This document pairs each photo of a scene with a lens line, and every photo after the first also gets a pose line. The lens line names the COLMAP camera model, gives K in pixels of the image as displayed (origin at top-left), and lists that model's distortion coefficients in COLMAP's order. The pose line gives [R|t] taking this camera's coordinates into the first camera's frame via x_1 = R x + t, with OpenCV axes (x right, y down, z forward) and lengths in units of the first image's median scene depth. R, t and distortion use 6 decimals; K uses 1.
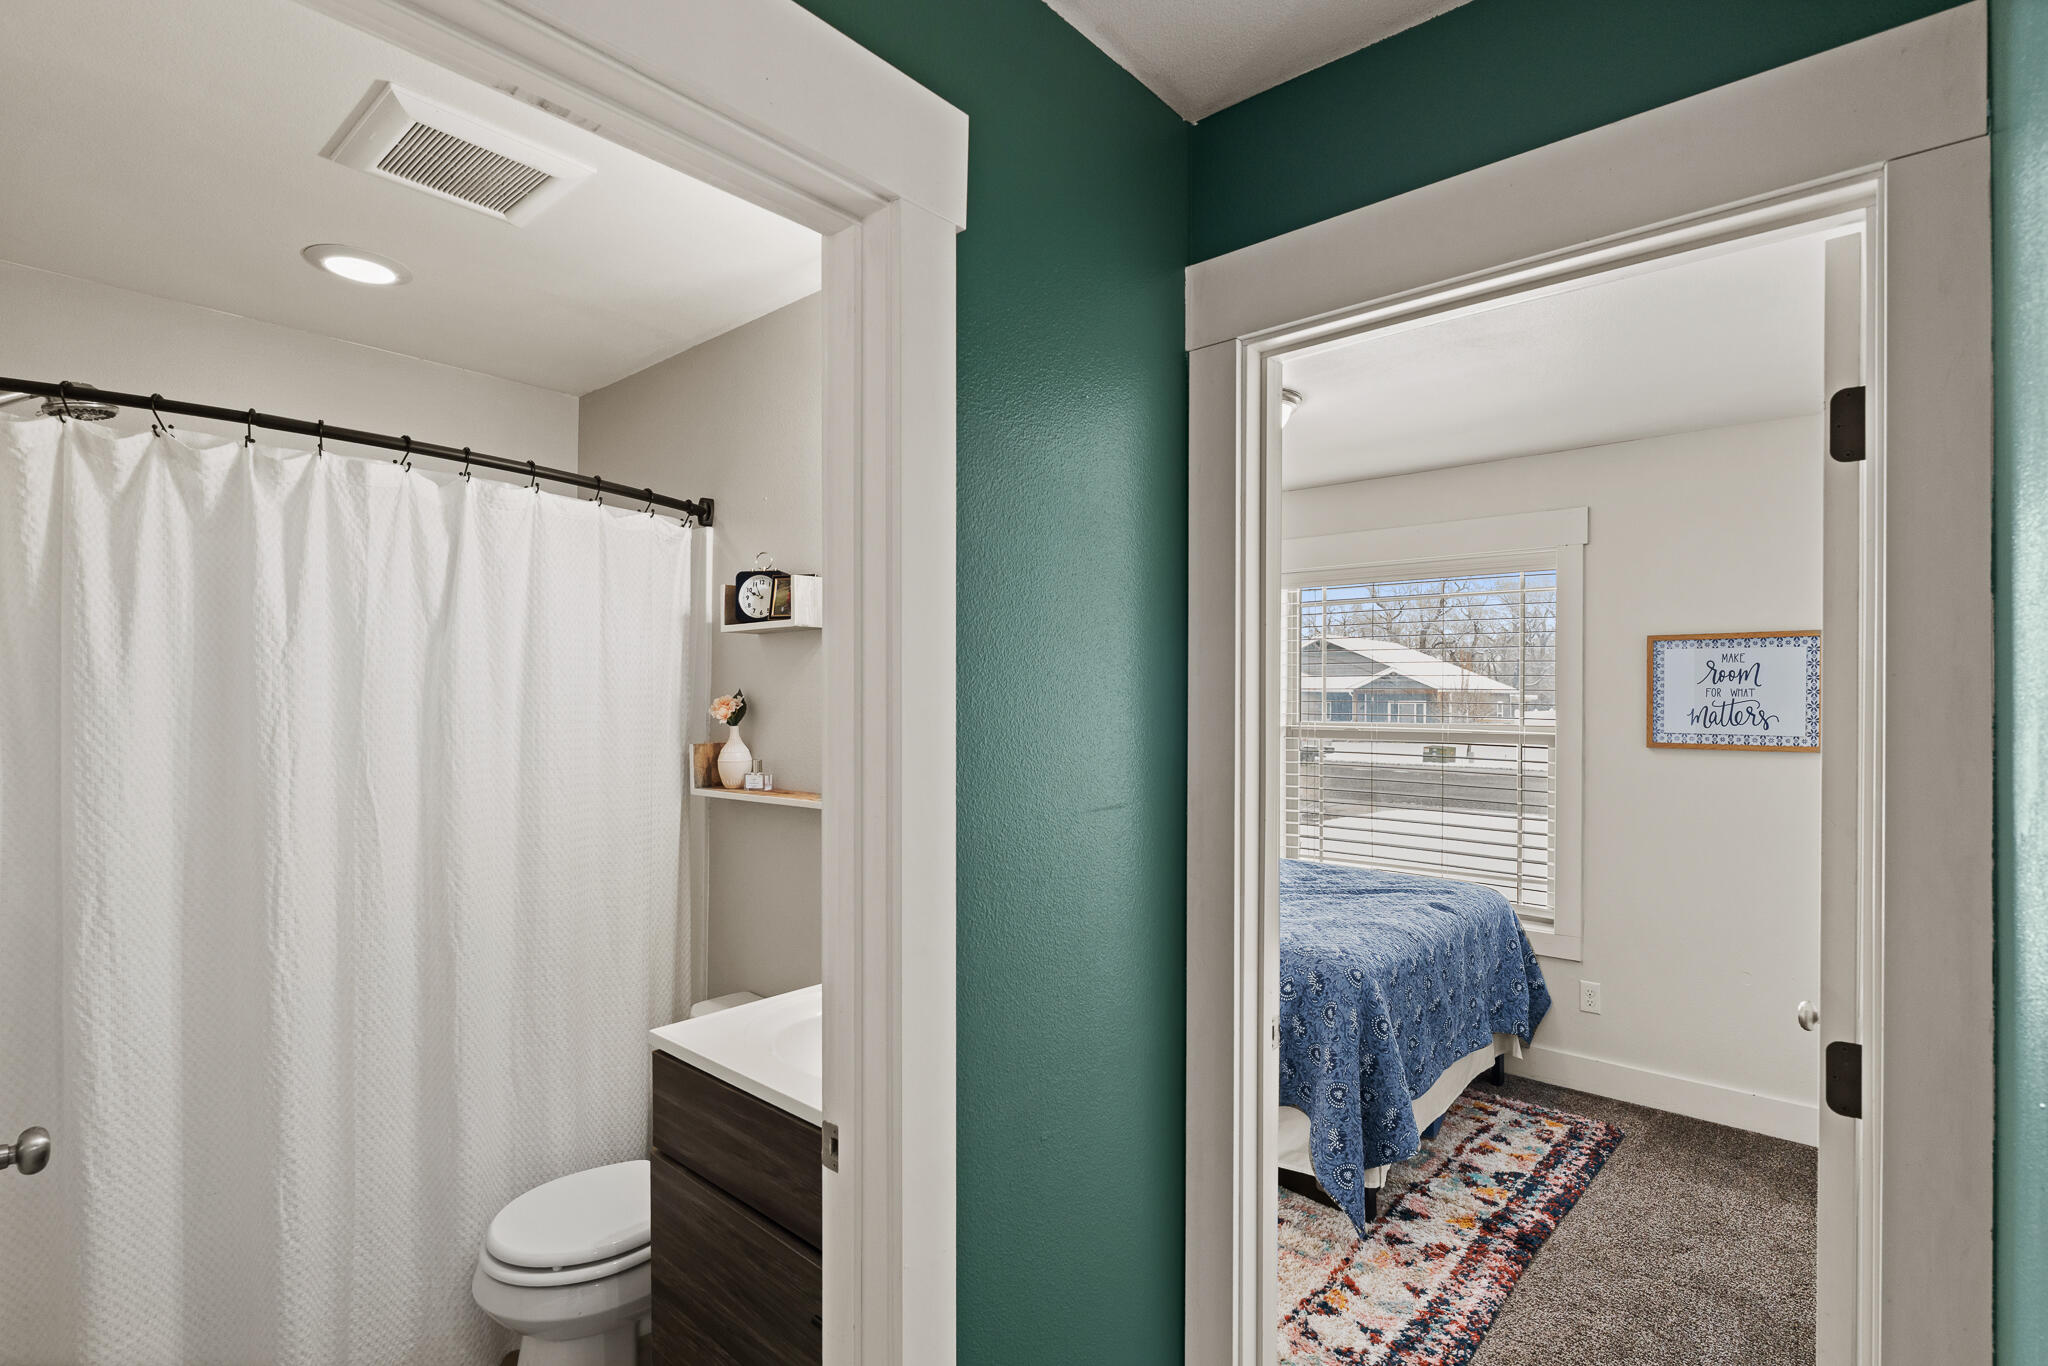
lens RADIAL K [[961.8, 0, 1047.4], [0, 961.8, 702.7], [0, 0, 1]] dist [0.000455, 0.000199]
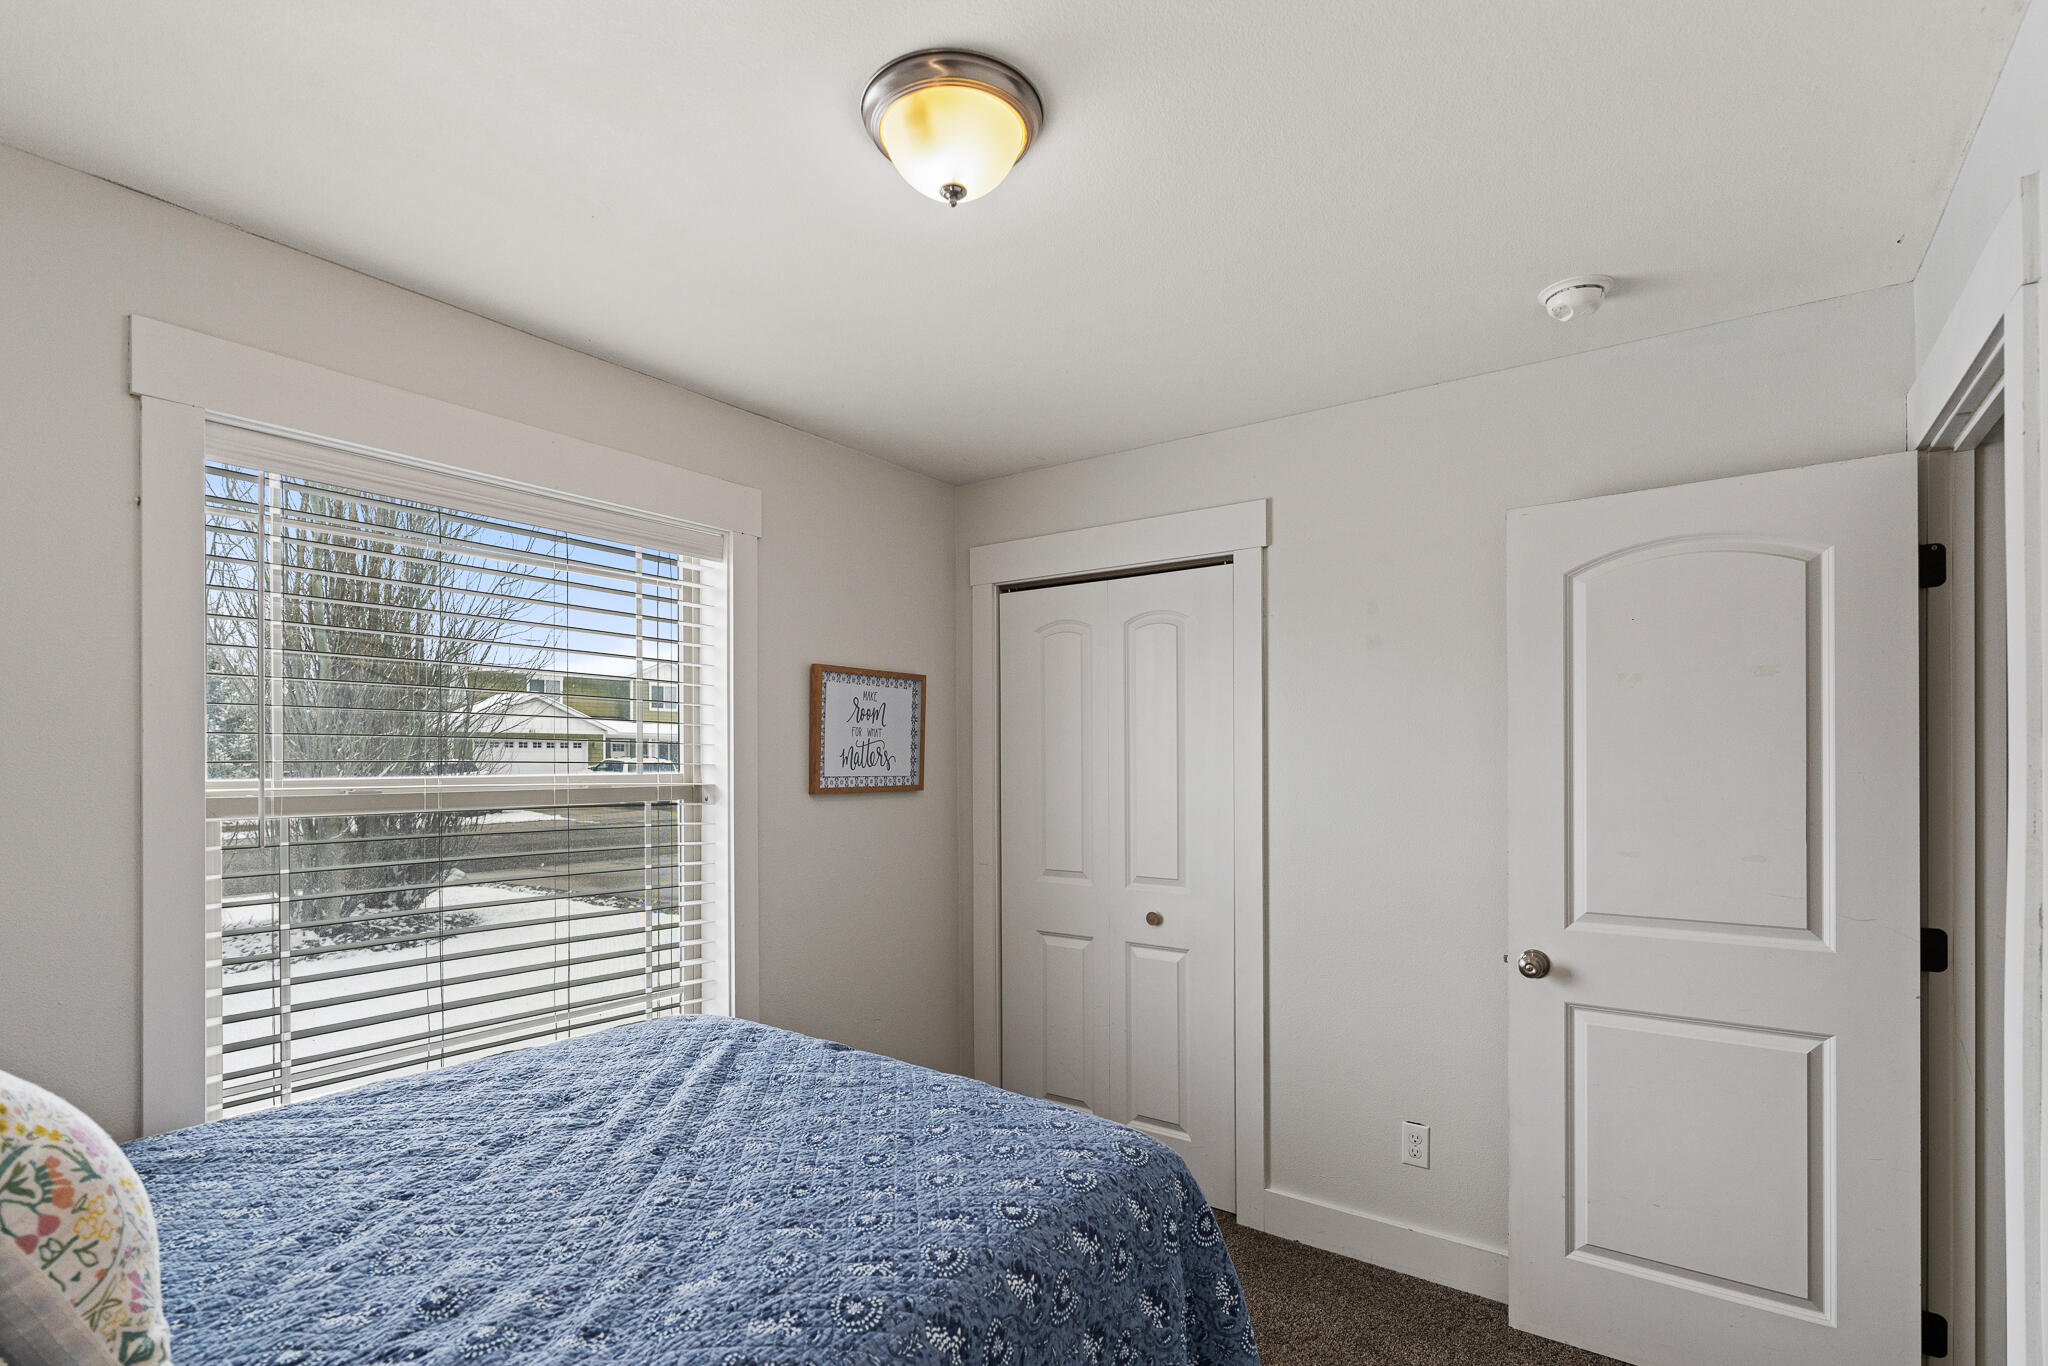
lens RADIAL K [[965.0, 0, 1022.5], [0, 965.0, 759.7], [0, 0, 1]] dist [-0.000833, 0.000136]
pose [[-0.080867, -0.002643, 0.996721, -0.254882], [0.001482, 0.999995, 0.002772, 0.014149], [-0.996724, 0.001701, -0.080863, 0.917936]]
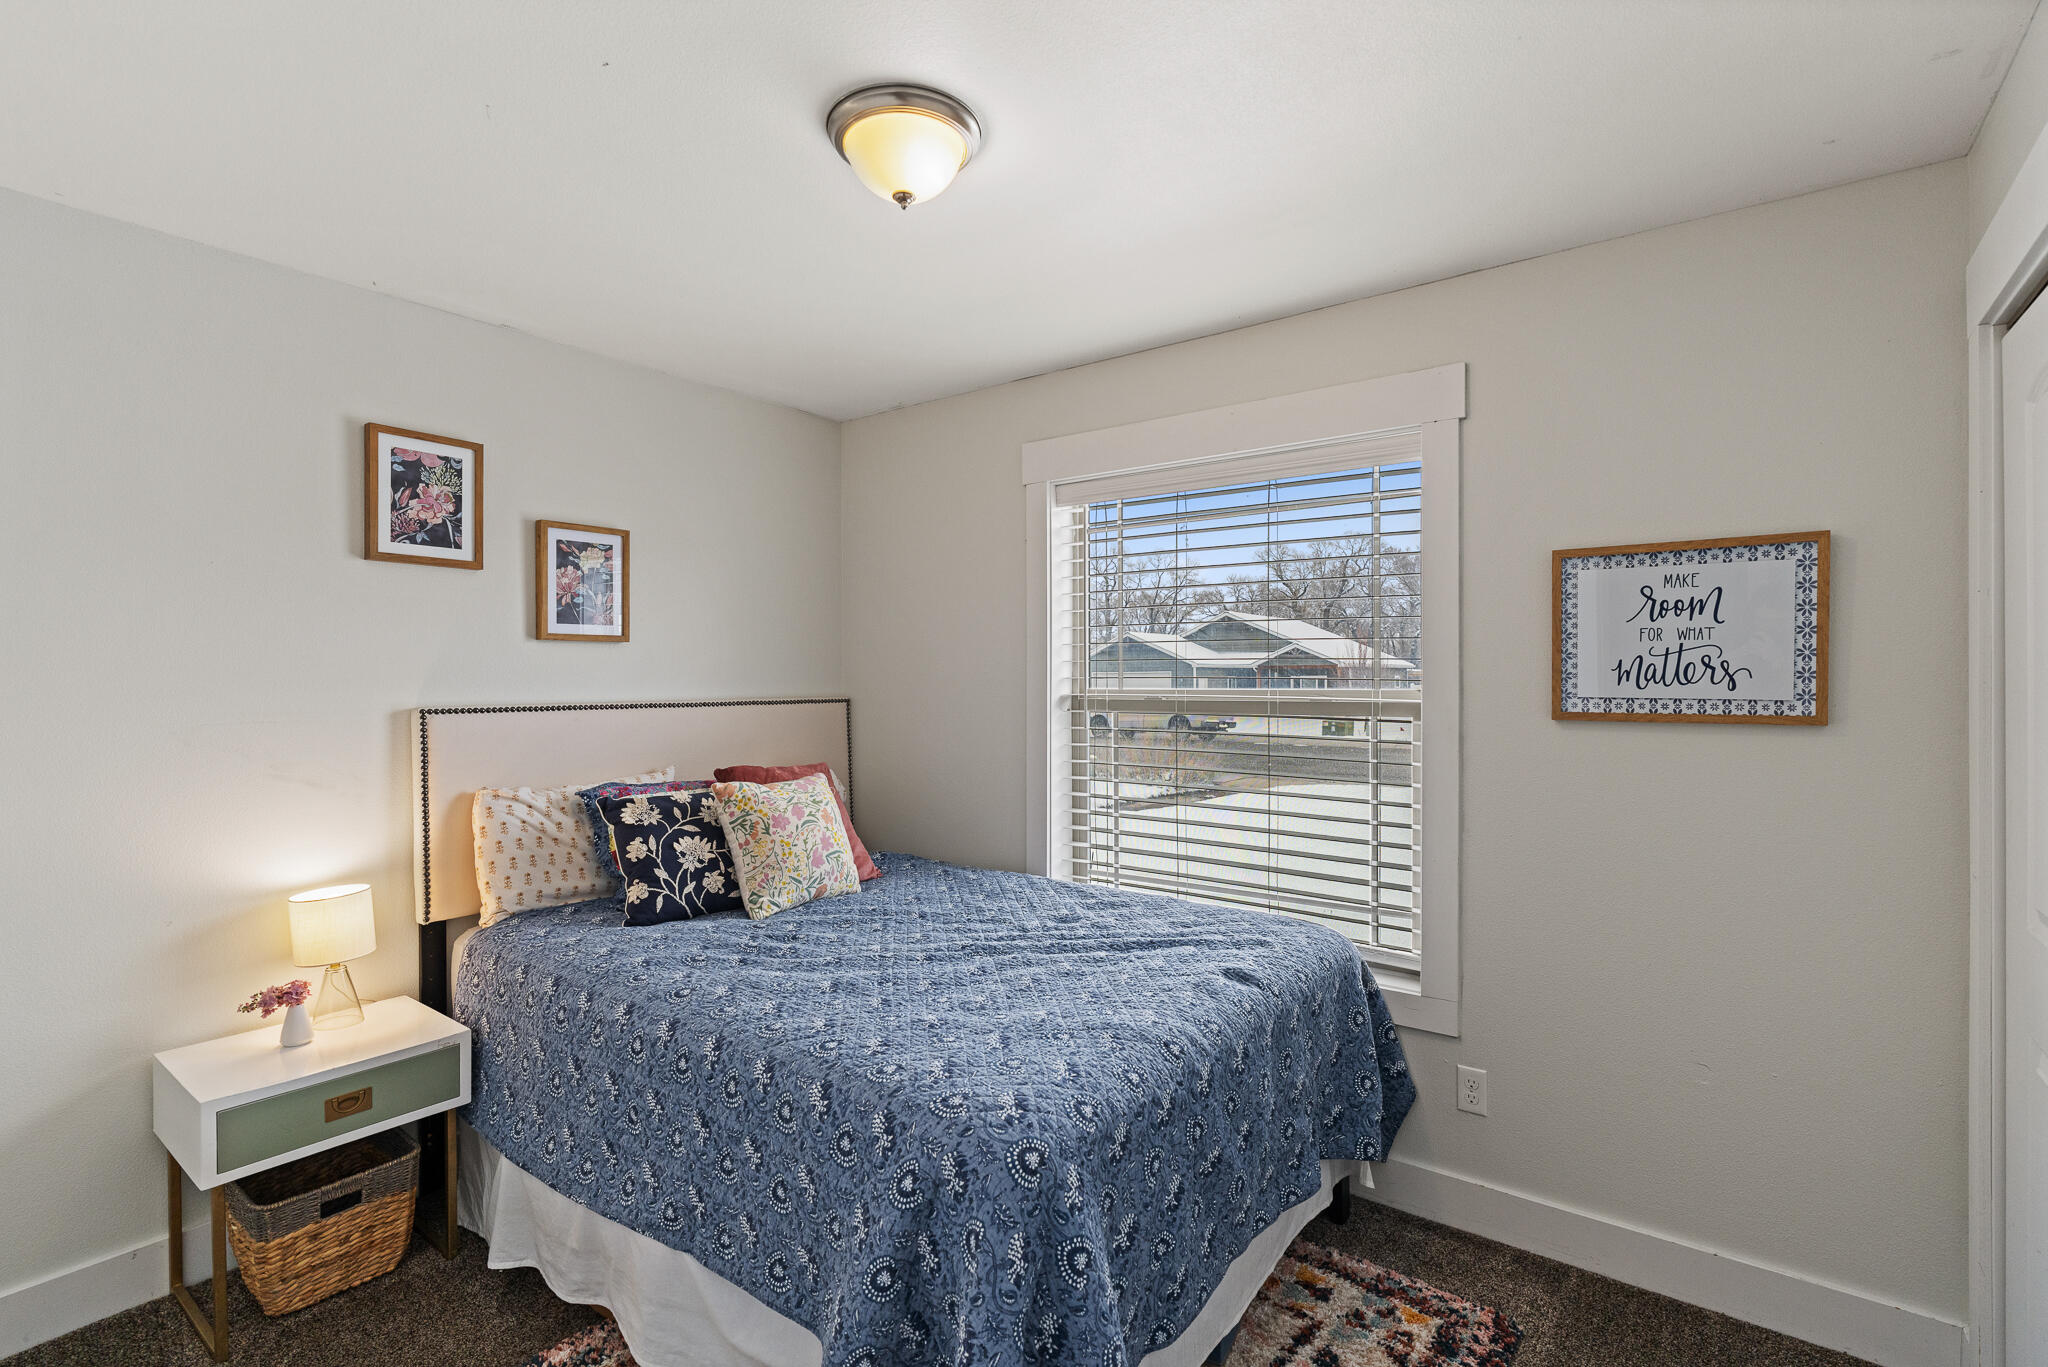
lens RADIAL K [[945.0, 0, 1024.0], [0, 945.0, 683.5], [0, 0, 1]] dist [-0.001824, -0.000074]
pose [[0.998068, -0.006692, 0.061769, 0.228464], [0.006488, 0.999973, 0.003505, 0.017617], [-0.061790, -0.003097, 0.998084, 0.387811]]
